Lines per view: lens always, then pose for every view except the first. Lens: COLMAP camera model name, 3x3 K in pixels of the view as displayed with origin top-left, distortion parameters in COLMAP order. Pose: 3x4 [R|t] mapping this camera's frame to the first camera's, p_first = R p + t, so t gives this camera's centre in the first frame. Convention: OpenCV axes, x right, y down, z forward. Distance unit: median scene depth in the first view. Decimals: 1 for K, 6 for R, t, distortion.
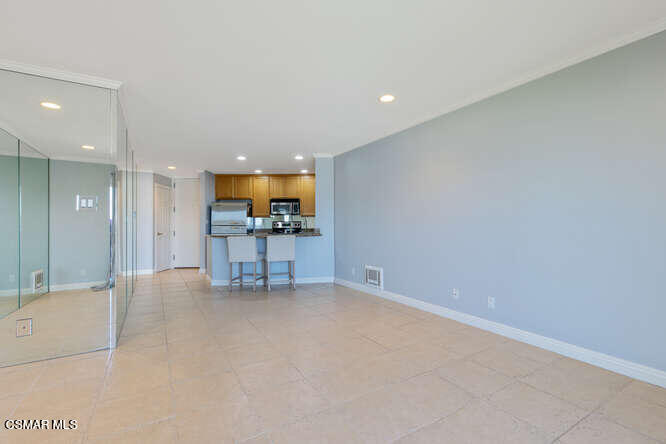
lens RADIAL K [[280.2, 0, 333.0], [0, 280.2, 222.0], [0, 0, 1]] dist [0.001323, 0.000021]
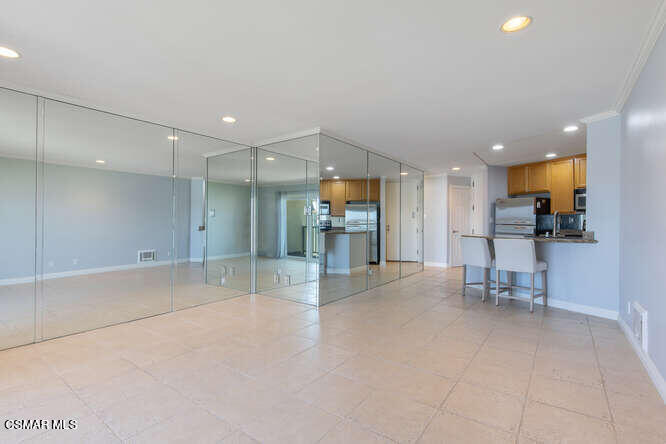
lens RADIAL K [[315.9, 0, 333.0], [0, 315.9, 222.0], [0, 0, 1]] dist [-0.000413, -0.000160]
pose [[0.388416, 0.015217, -0.921359, 0.288854], [-0.010654, 0.999871, 0.012022, -0.003088], [0.921423, 0.005146, 0.388528, 0.126044]]
